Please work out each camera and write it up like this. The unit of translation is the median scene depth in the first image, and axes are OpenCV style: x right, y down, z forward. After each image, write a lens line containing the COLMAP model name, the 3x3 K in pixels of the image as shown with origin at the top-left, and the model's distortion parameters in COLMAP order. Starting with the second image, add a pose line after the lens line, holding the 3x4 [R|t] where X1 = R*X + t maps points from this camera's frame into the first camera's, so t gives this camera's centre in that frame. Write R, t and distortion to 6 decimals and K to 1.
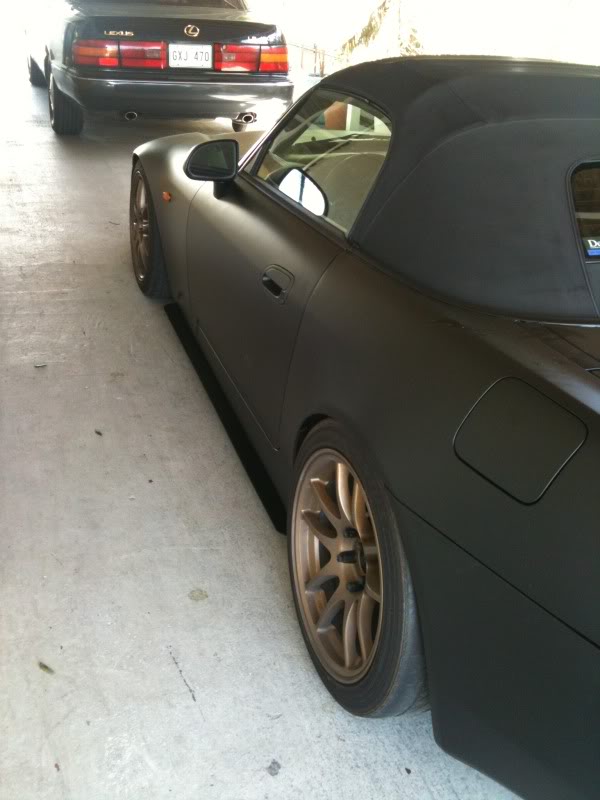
lens RADIAL K [[712.5, 0, 300.0], [0, 712.5, 400.0], [0, 0, 1]] dist [0.002564, -0.001206]
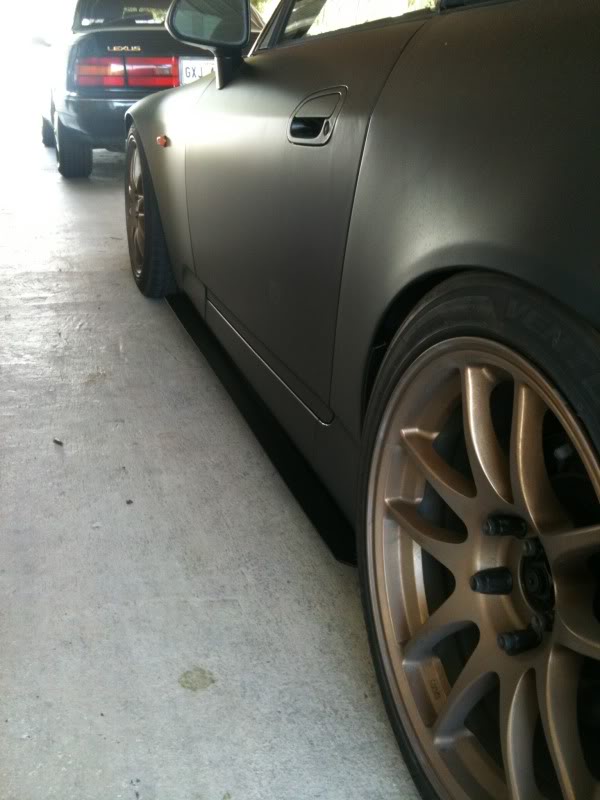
lens RADIAL K [[802.6, 0, 300.0], [0, 802.6, 400.0], [0, 0, 1]] dist [0.007182, -0.137476]
pose [[0.997242, -0.051009, -0.053911, -0.020382], [0.046302, 0.995285, -0.085224, 0.111661], [0.058004, 0.082492, 0.994902, 0.361458]]
